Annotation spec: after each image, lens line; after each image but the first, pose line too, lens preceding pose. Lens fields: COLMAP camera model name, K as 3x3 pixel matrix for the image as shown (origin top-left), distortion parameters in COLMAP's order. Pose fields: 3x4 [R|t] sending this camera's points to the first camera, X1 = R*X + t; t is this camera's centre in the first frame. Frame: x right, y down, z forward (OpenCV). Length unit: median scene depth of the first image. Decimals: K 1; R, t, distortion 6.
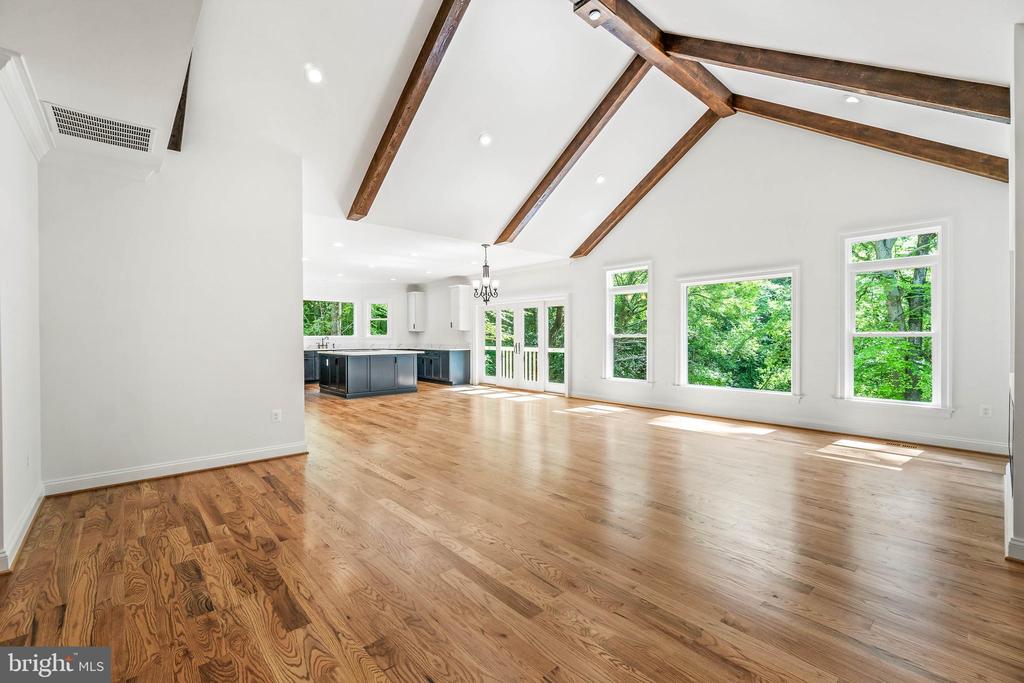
lens RADIAL K [[437.8, 0, 512.6], [0, 437.8, 332.5], [0, 0, 1]] dist [-0.001713, 0.000321]
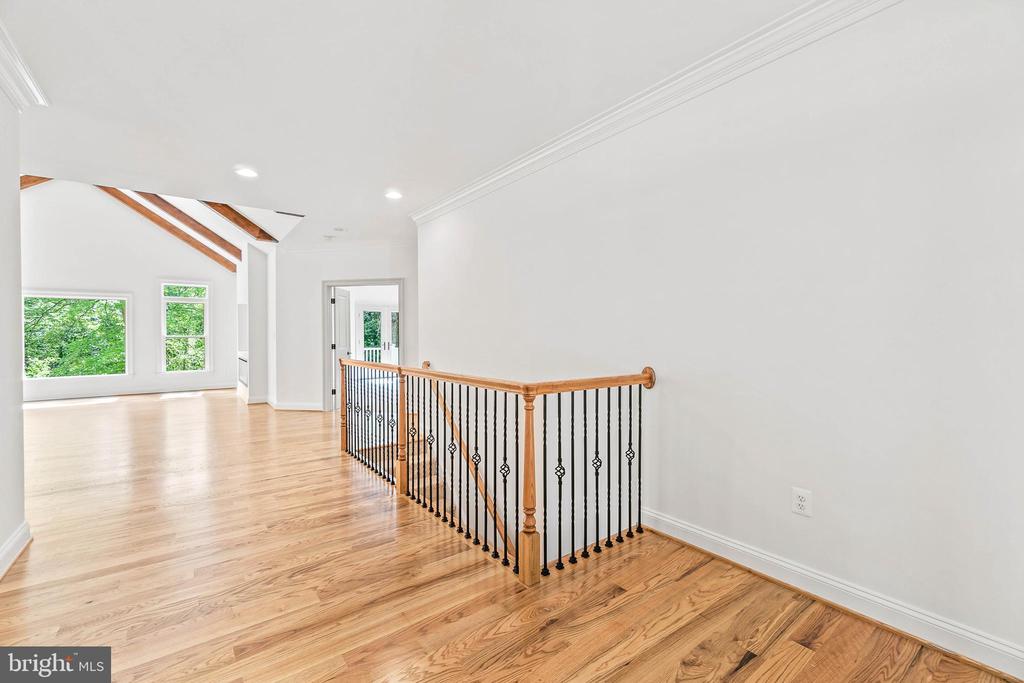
lens RADIAL K [[436.1, 0, 509.6], [0, 436.1, 338.4], [0, 0, 1]] dist [-0.002198, 0.000162]
pose [[0.084545, 0.000954, 0.996419, -0.487472], [-0.006441, 0.999979, -0.000411, 0.001894], [-0.996399, -0.006383, 0.084549, -0.305363]]
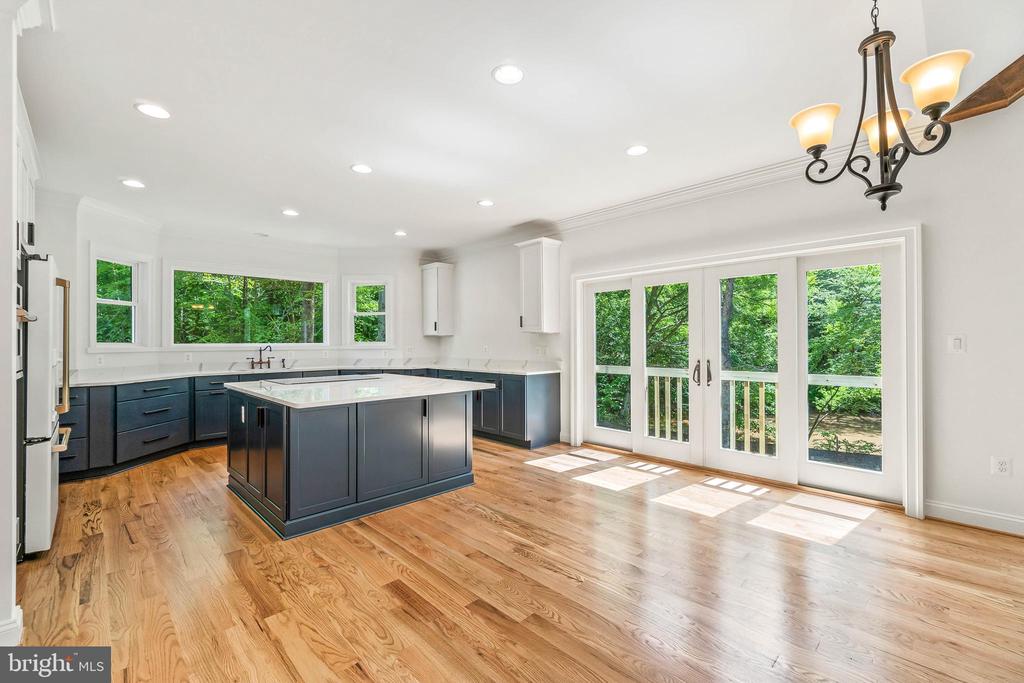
lens RADIAL K [[438.4, 0, 511.7], [0, 438.4, 339.7], [0, 0, 1]] dist [-0.002695, -0.000151]
pose [[0.999344, -0.000859, 0.036211, -0.195277], [0.000832, 0.999999, 0.000752, 0.003090], [-0.036211, -0.000721, 0.999344, 0.588228]]
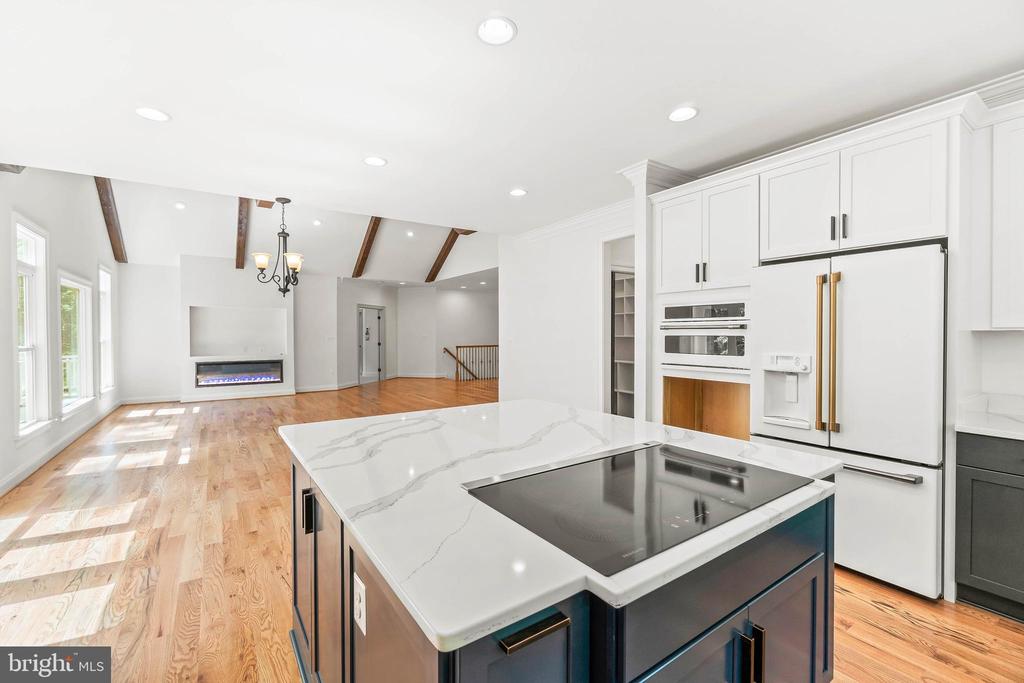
lens RADIAL K [[438.4, 0, 511.7], [0, 438.4, 339.7], [0, 0, 1]] dist [-0.002695, -0.000151]
pose [[-0.991121, 0.005762, 0.132840, -0.345338], [0.007043, 0.999933, 0.009181, -0.003925], [-0.132778, 0.010035, -0.991095, 1.180309]]
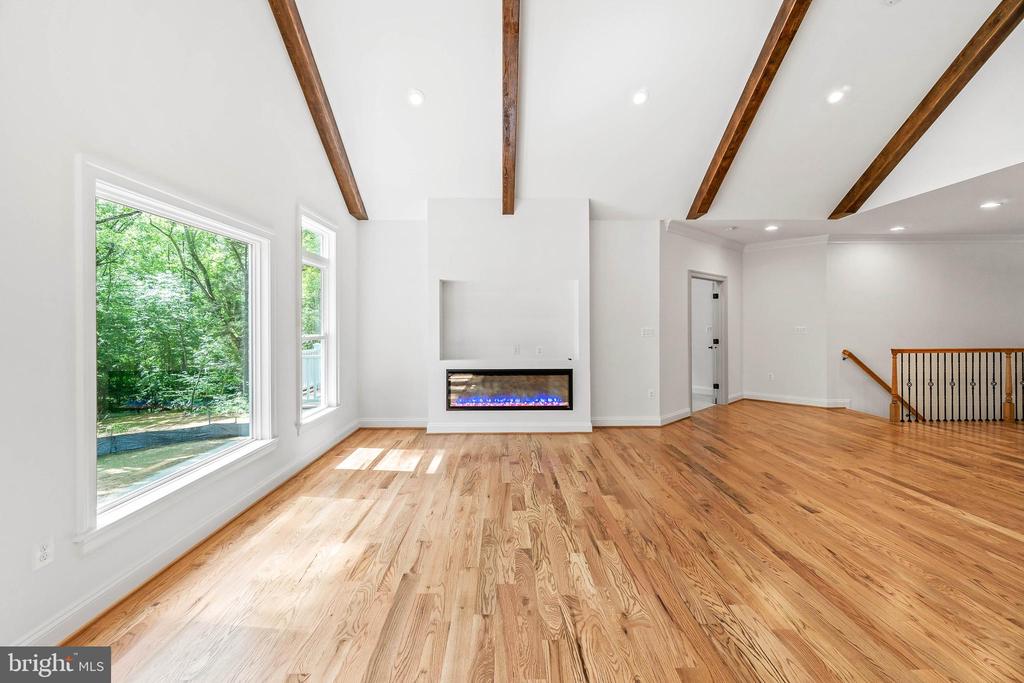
lens RADIAL K [[447.3, 0, 511.6], [0, 447.3, 325.6], [0, 0, 1]] dist [-0.000408, 0.000327]
pose [[-0.758148, 0.006726, 0.652048, -0.016309], [0.004729, 0.999977, -0.004817, -0.007447], [-0.652065, -0.000569, -0.758162, 0.753880]]
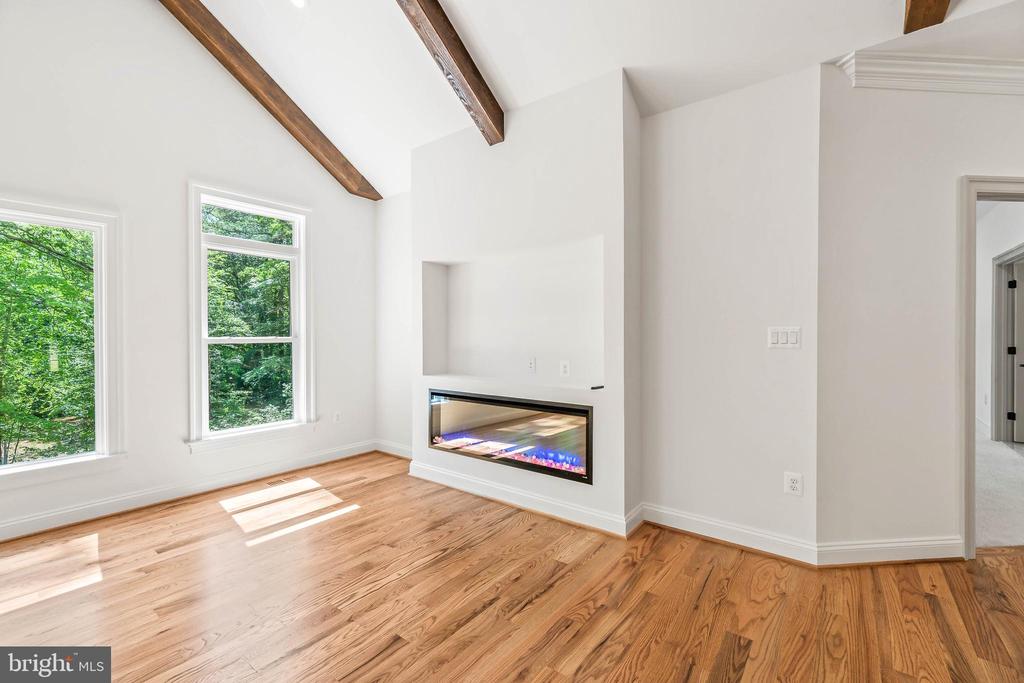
lens RADIAL K [[442.2, 0, 509.8], [0, 442.2, 336.4], [0, 0, 1]] dist [-0.001828, 0.000018]
pose [[-0.180718, 0.003108, 0.983530, 0.016873], [-0.001161, 0.999994, -0.003374, 0.000134], [-0.983534, -0.001752, -0.180713, 0.372410]]
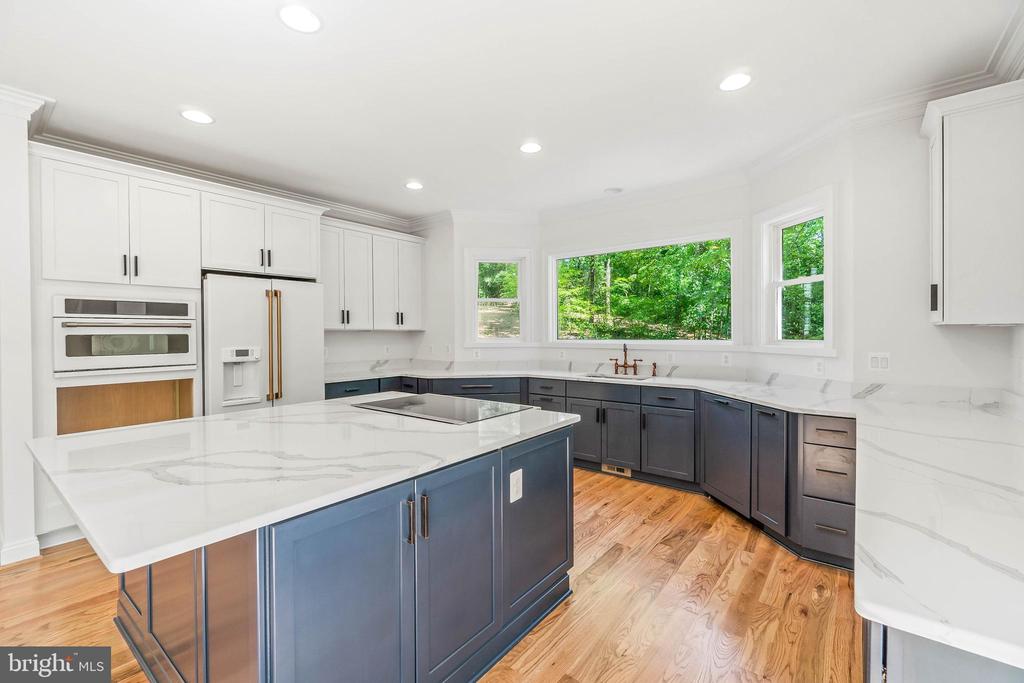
lens RADIAL K [[442.2, 0, 509.8], [0, 442.2, 336.4], [0, 0, 1]] dist [-0.001828, 0.000018]
pose [[0.165360, 0.013611, -0.986139, -0.093750], [0.010471, 0.999824, 0.015556, -0.003608], [0.986178, -0.012898, 0.165188, 1.036661]]
